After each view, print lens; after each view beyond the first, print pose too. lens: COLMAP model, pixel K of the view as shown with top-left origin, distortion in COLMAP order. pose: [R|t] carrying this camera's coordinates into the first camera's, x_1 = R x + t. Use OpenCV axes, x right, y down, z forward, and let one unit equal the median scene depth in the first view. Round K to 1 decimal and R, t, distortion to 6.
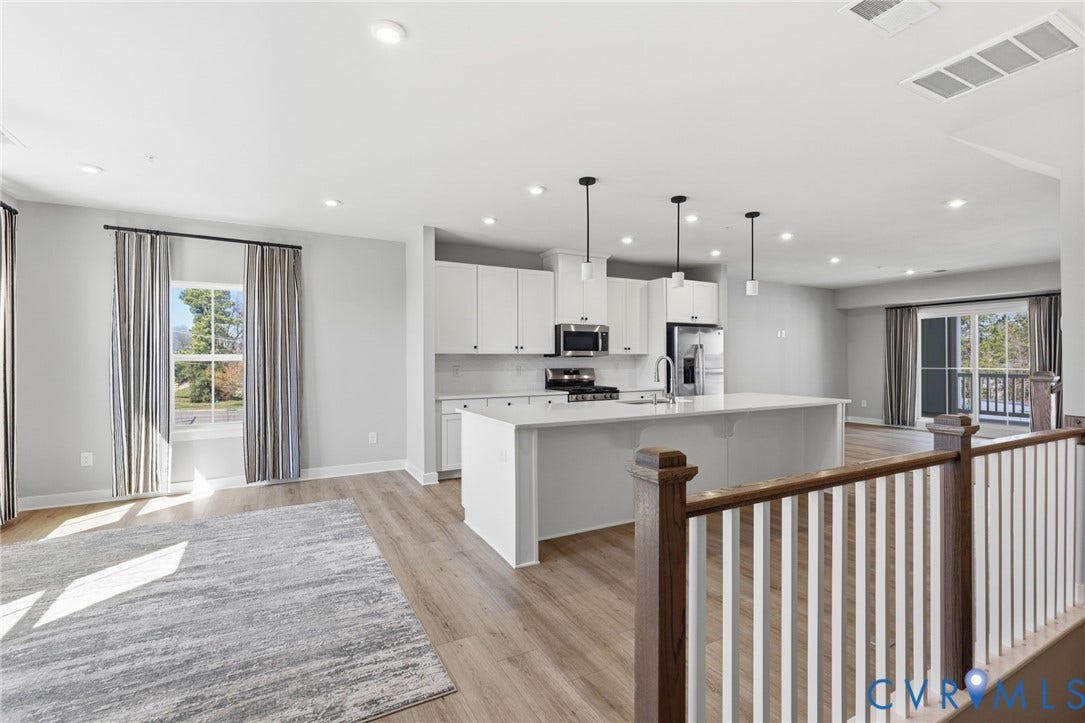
lens RADIAL K [[486.6, 0, 543.9], [0, 486.6, 359.8], [0, 0, 1]] dist [0.007644, -0.001937]
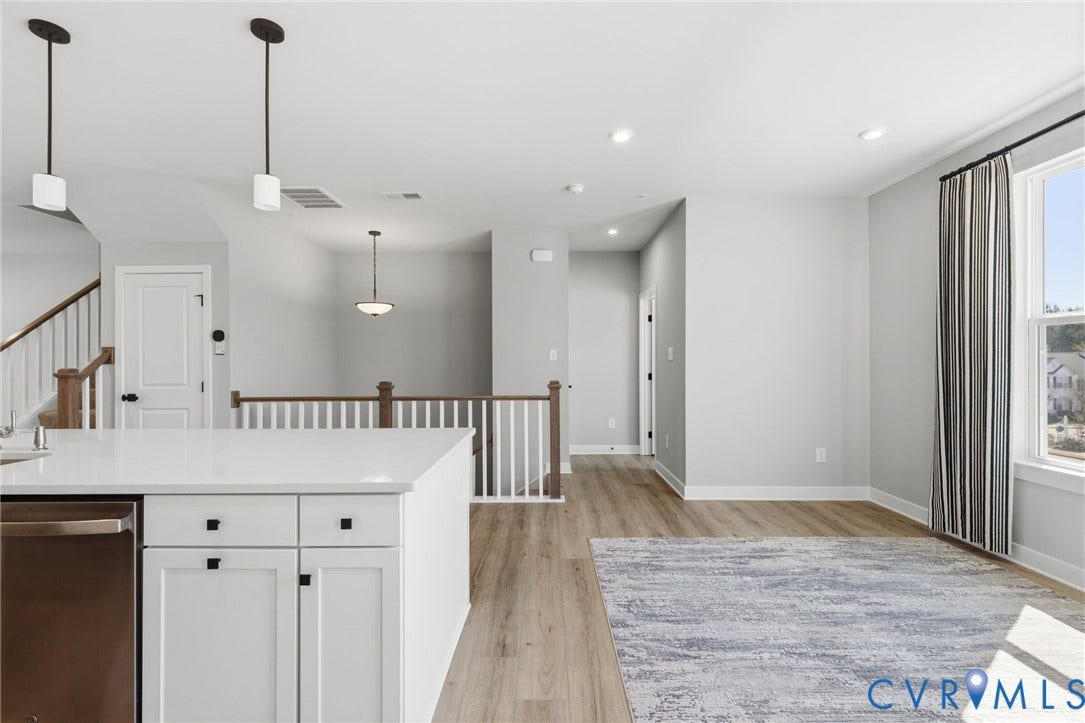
lens RADIAL K [[486.6, 0, 539.7], [0, 486.6, 359.1], [0, 0, 1]] dist [0.007644, -0.001937]
pose [[-0.873197, 0.010299, 0.487258, -0.341607], [0.008308, 0.999946, -0.006247, 0.012052], [-0.487296, -0.001407, -0.873236, 1.004352]]
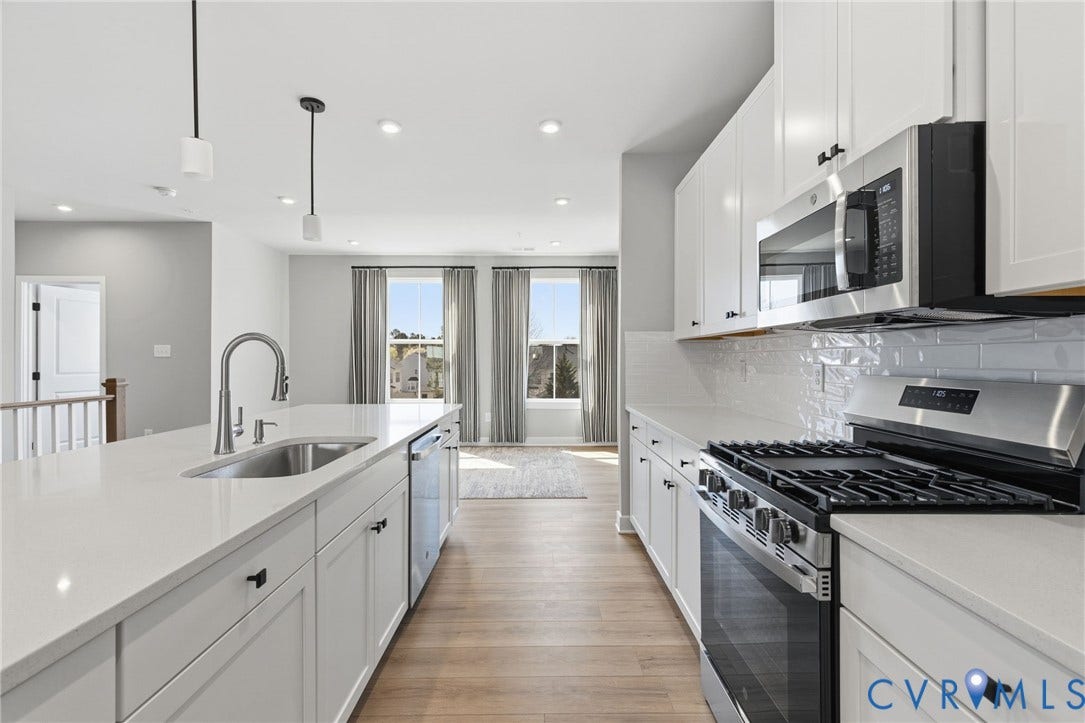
lens RADIAL K [[486.6, 0, 537.6], [0, 486.6, 357.9], [0, 0, 1]] dist [0.007644, -0.001937]
pose [[-0.482608, 0.002004, -0.875834, 0.426802], [0.001216, 0.999998, 0.001618, 0.010083], [0.875836, -0.000284, -0.482610, 1.255407]]
